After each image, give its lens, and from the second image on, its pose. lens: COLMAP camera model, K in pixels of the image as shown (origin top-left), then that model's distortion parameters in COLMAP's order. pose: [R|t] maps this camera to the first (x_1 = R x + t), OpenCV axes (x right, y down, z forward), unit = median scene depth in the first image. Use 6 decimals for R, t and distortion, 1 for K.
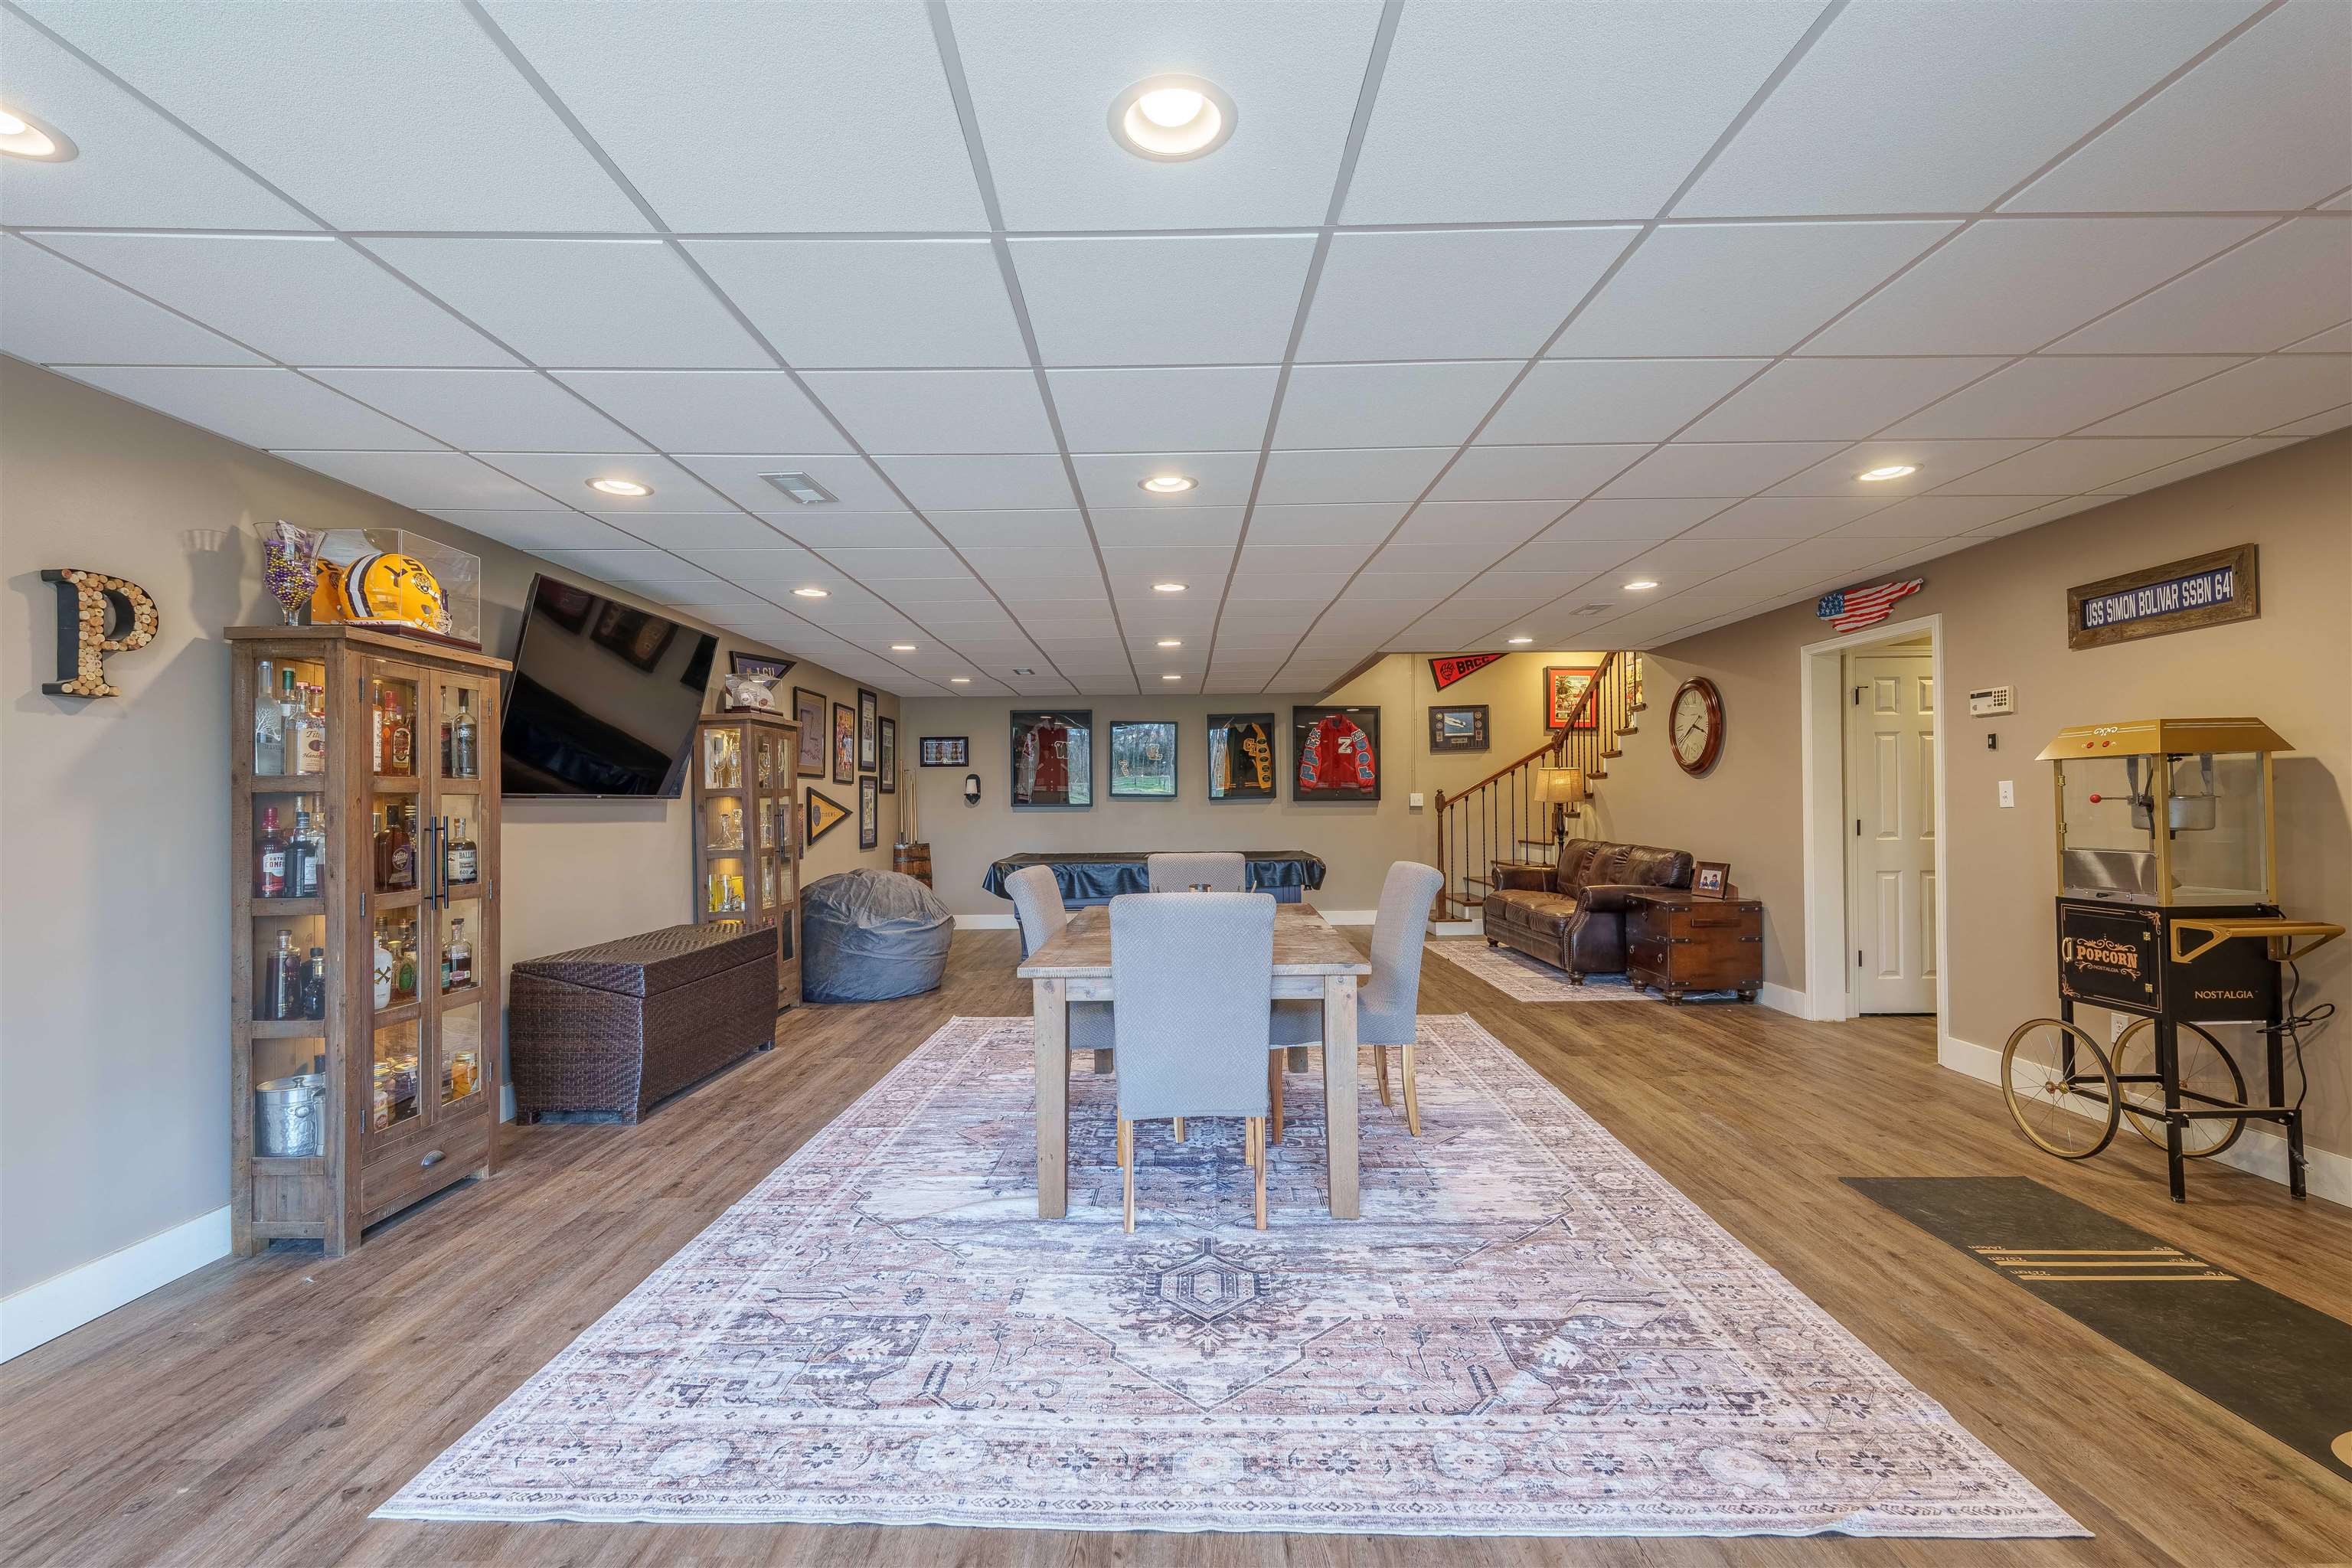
lens RADIAL K [[1025.6, 0, 1175.4], [0, 1025.6, 797.9], [0, 0, 1]] dist [-0.002670, 0.000115]
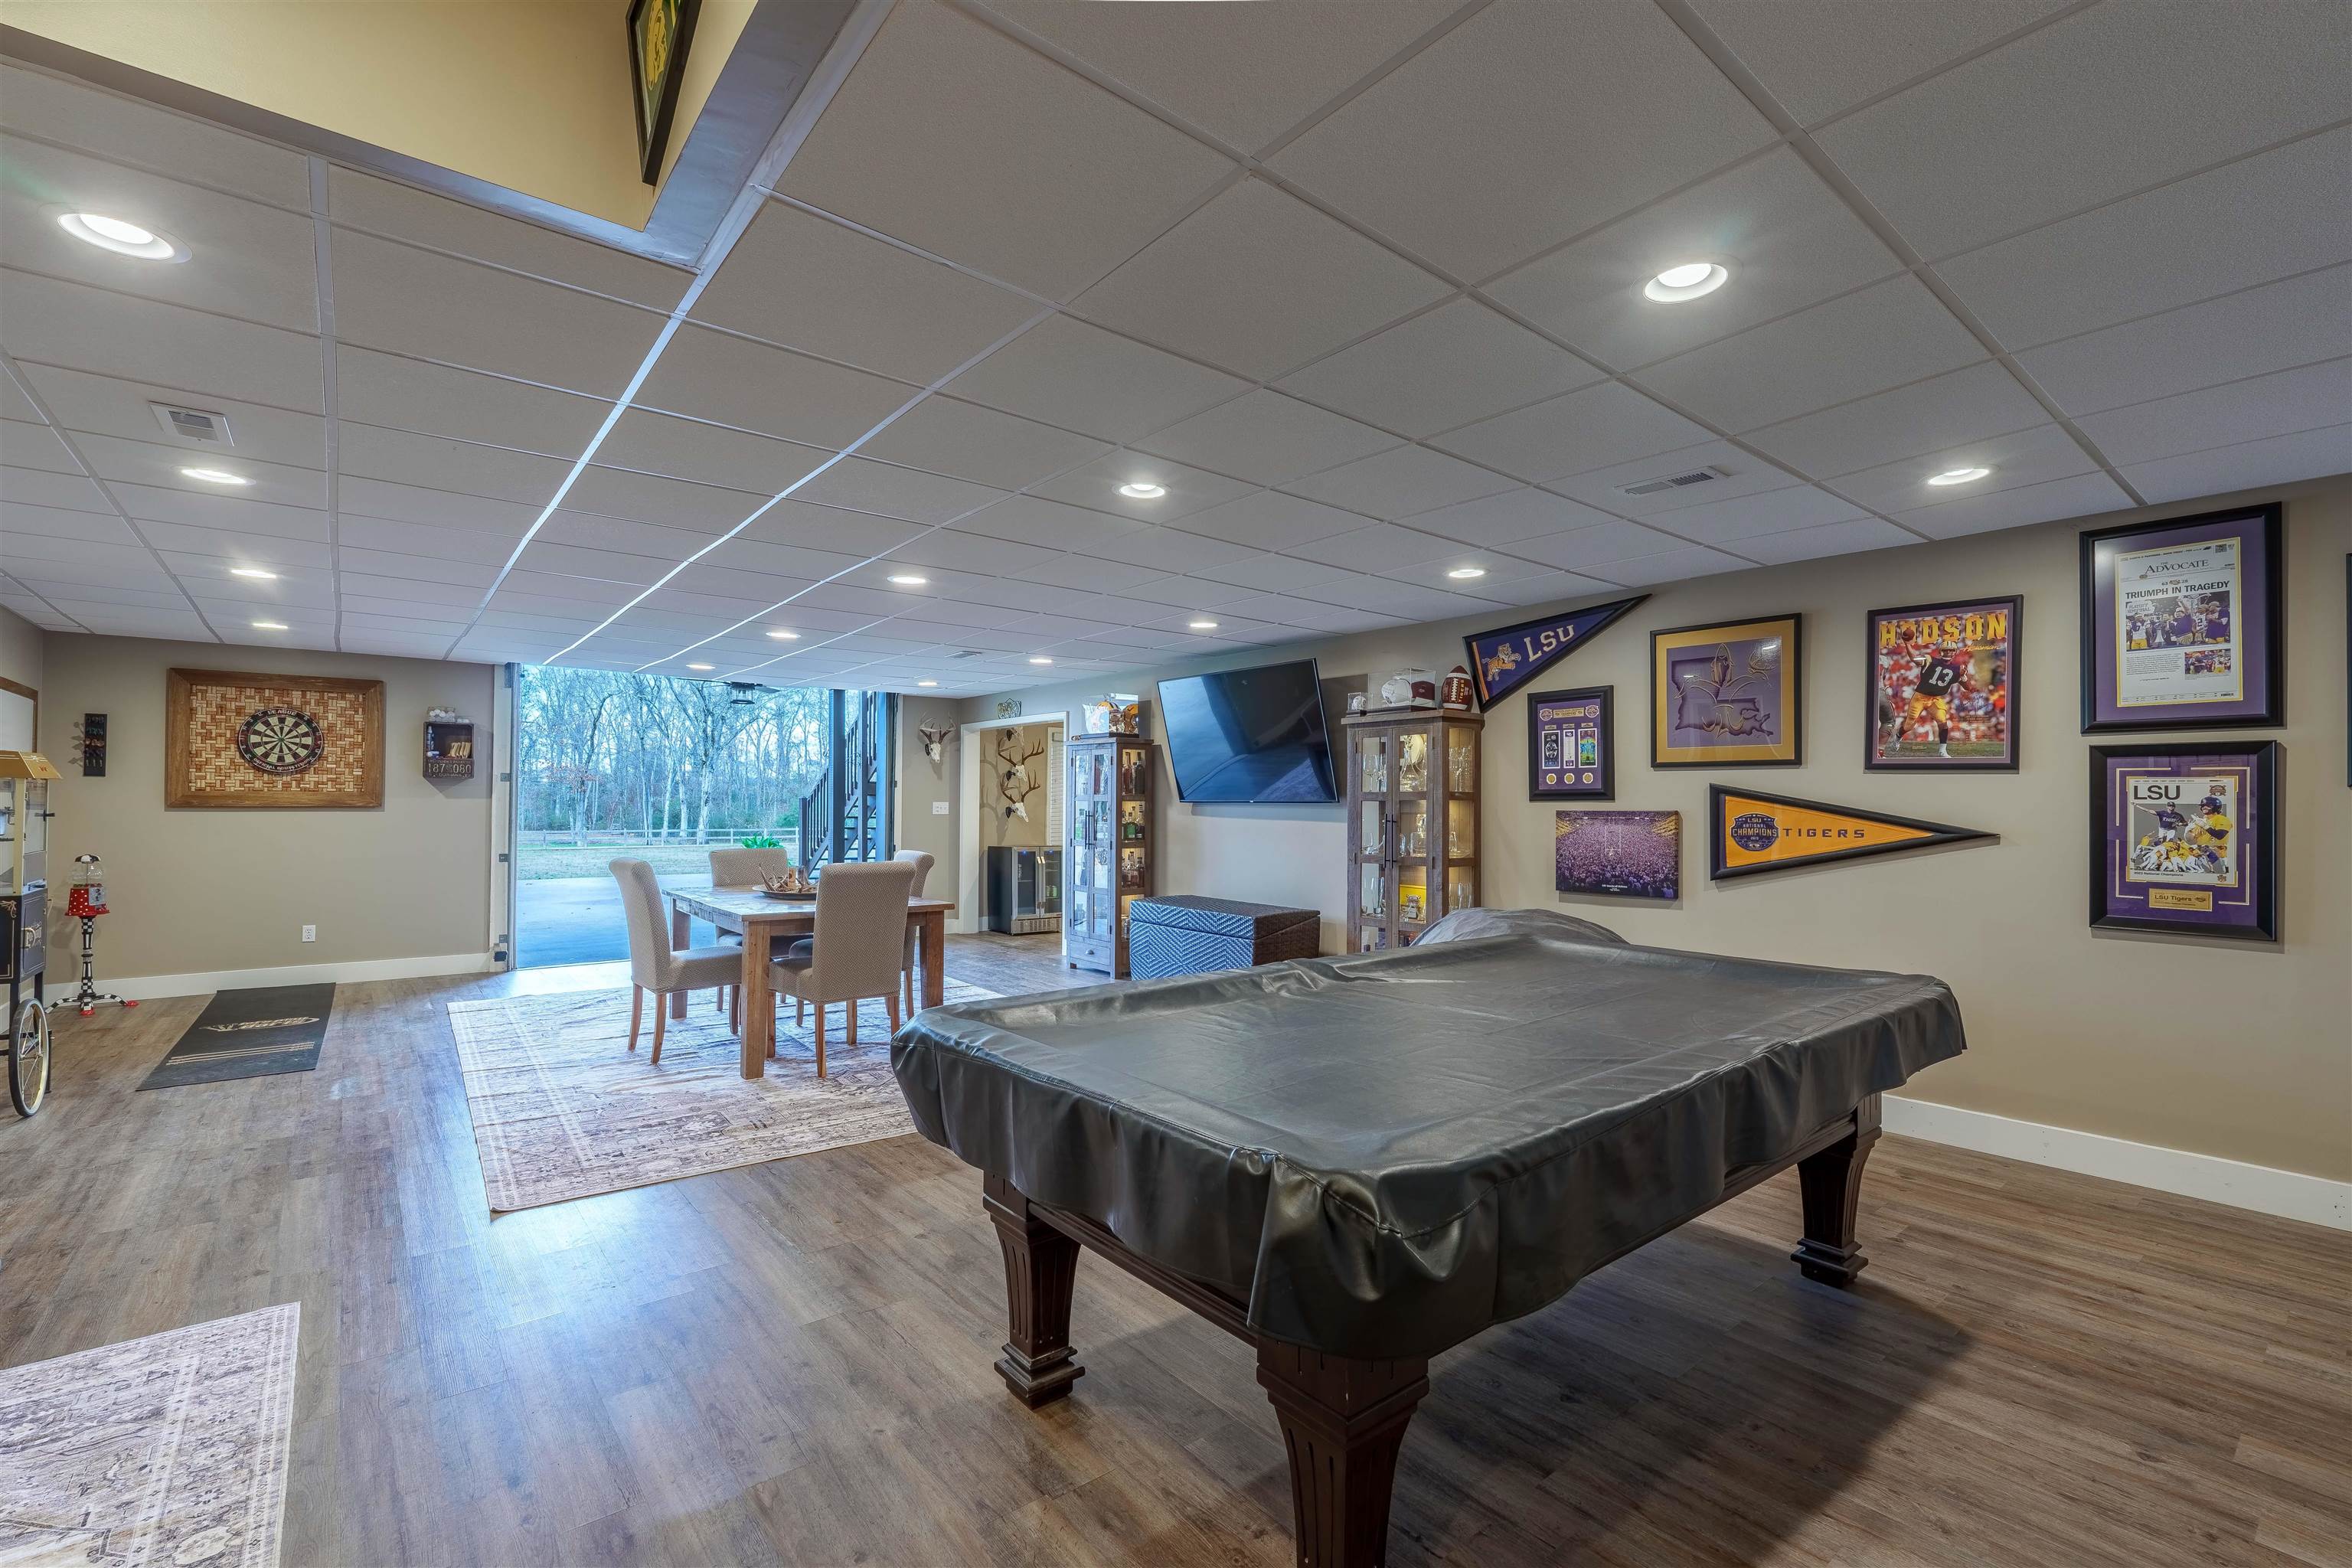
lens RADIAL K [[1025.6, 0, 1185.9], [0, 1025.6, 790.1], [0, 0, 1]] dist [-0.002670, 0.000115]
pose [[-0.774435, -0.002300, -0.632649, 0.618280], [0.005105, 0.999938, -0.009885, -0.005539], [0.632633, -0.010885, -0.774376, 2.971401]]
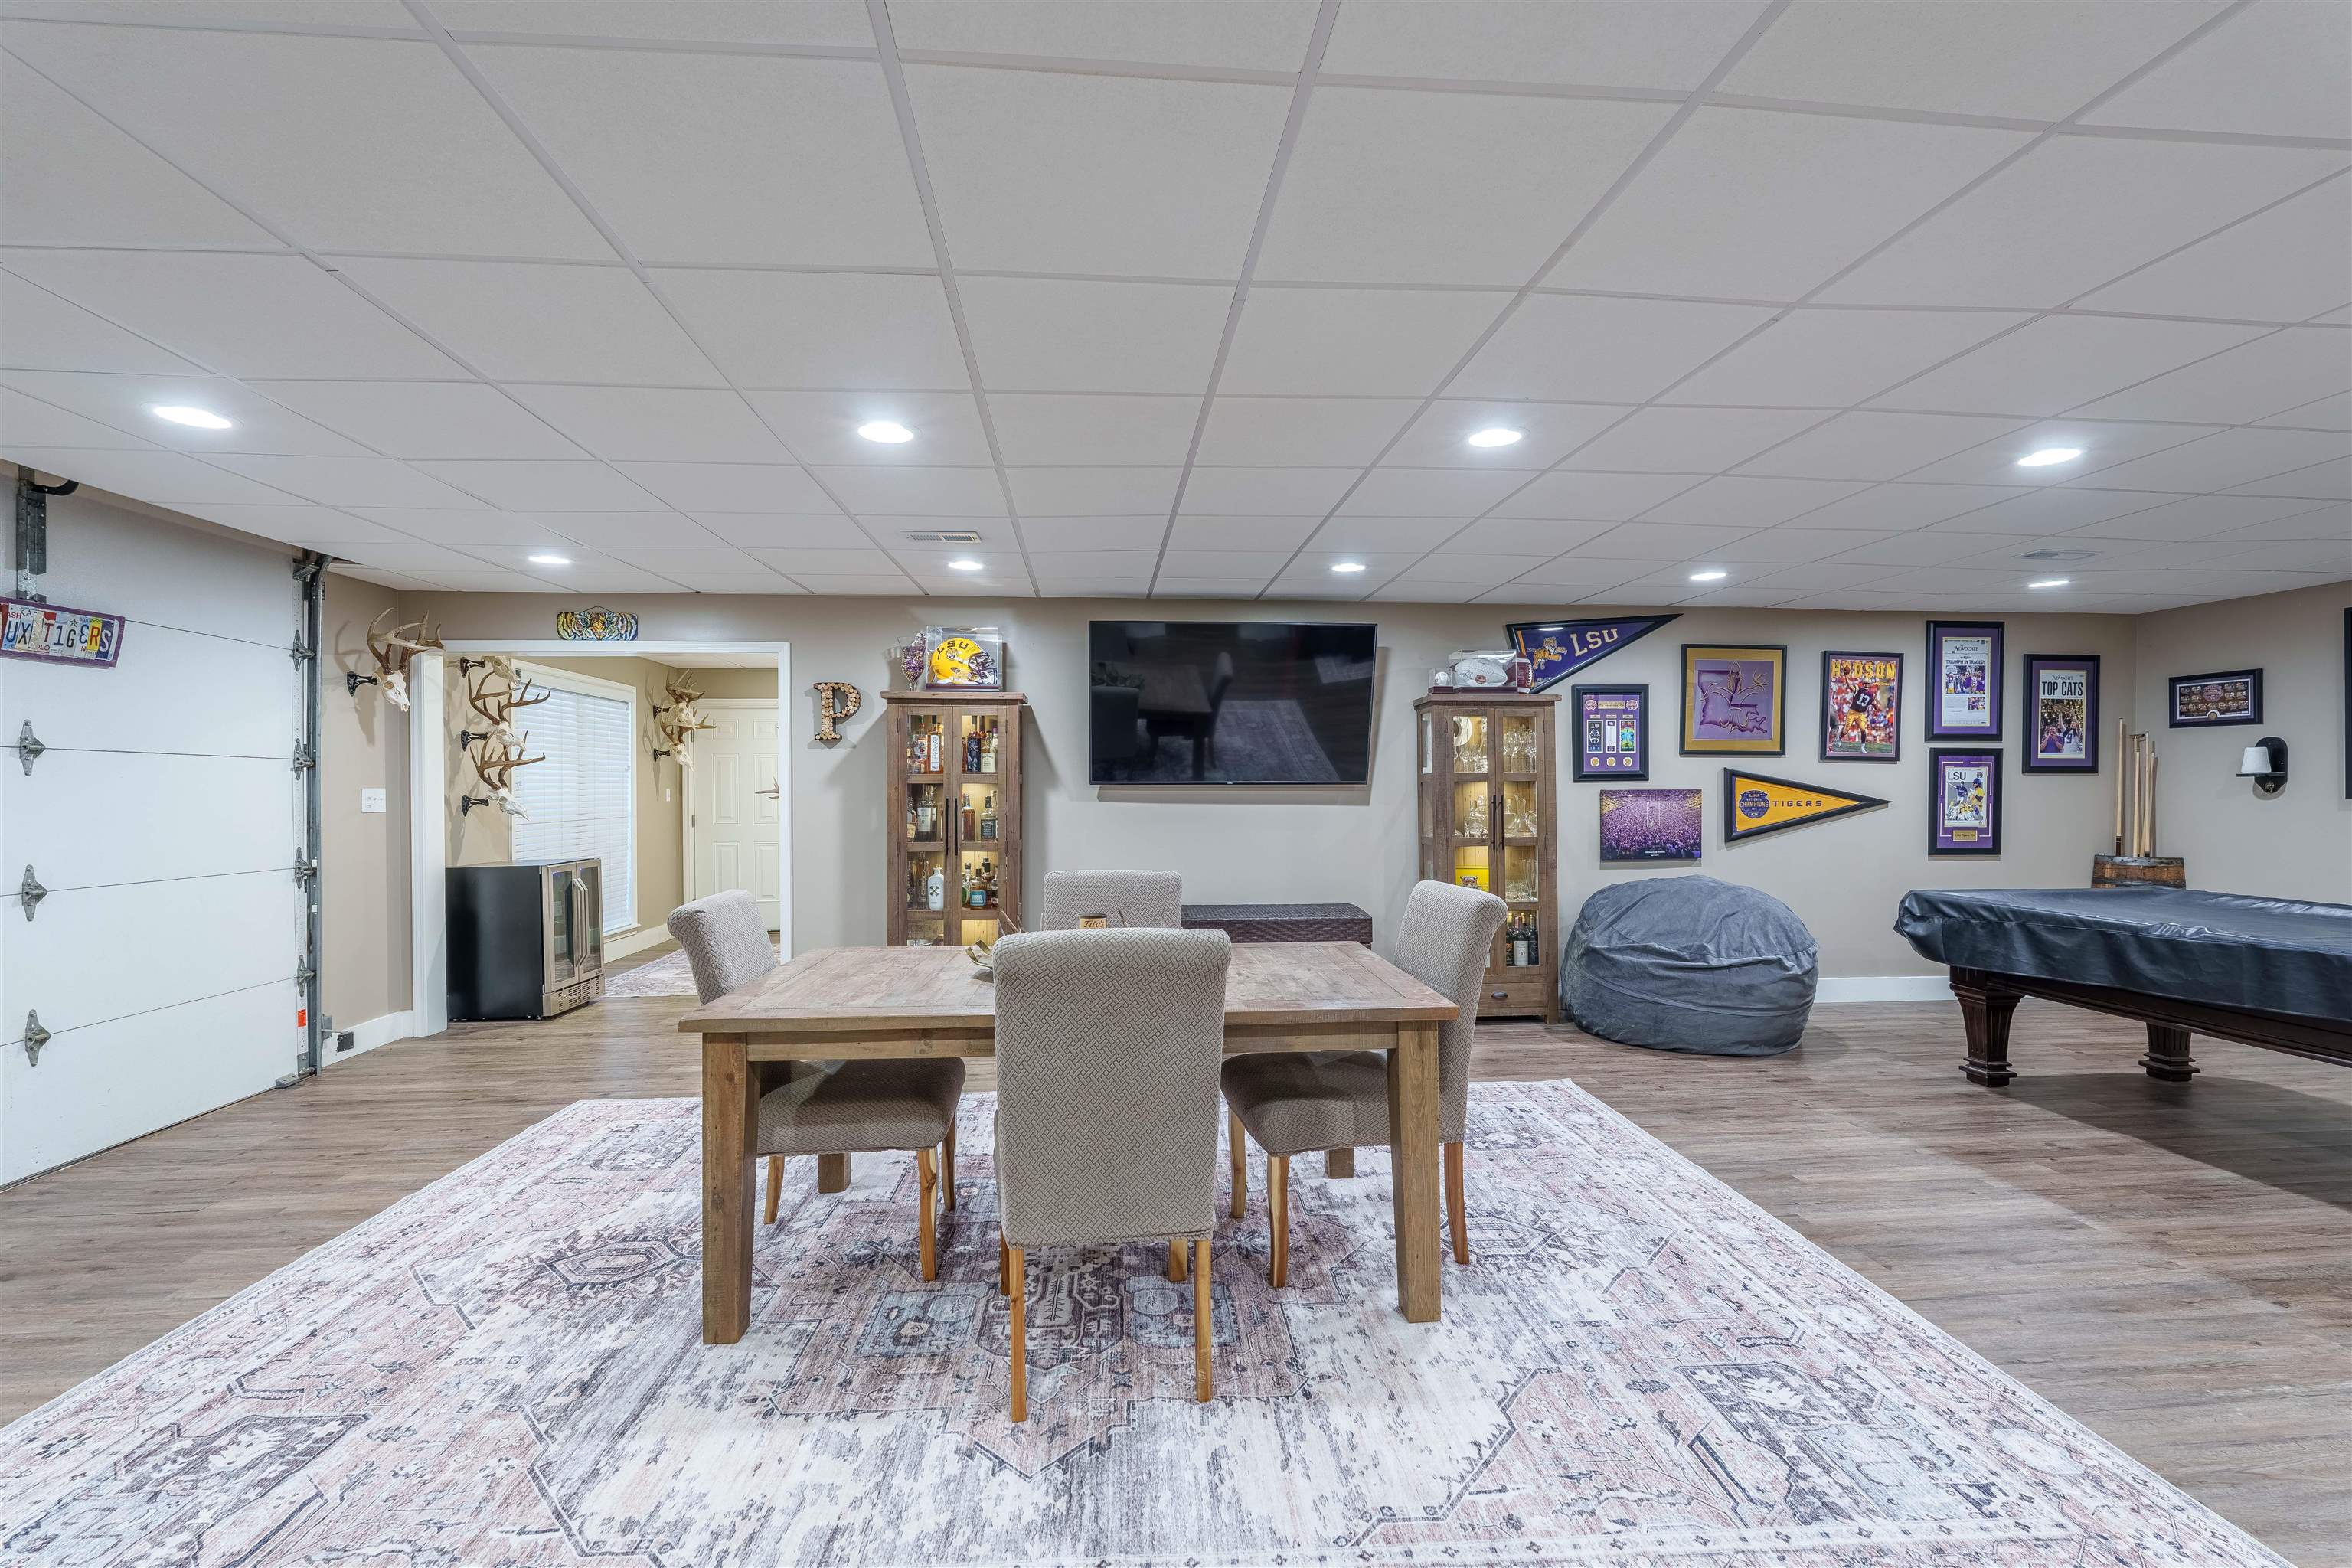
lens RADIAL K [[1025.6, 0, 1181.9], [0, 1025.6, 787.0], [0, 0, 1]] dist [-0.002670, 0.000115]
pose [[0.085096, 0.011559, -0.996306, 0.911116], [0.004733, 0.999917, 0.012006, -0.017144], [0.996362, -0.005737, 0.085034, 1.210085]]
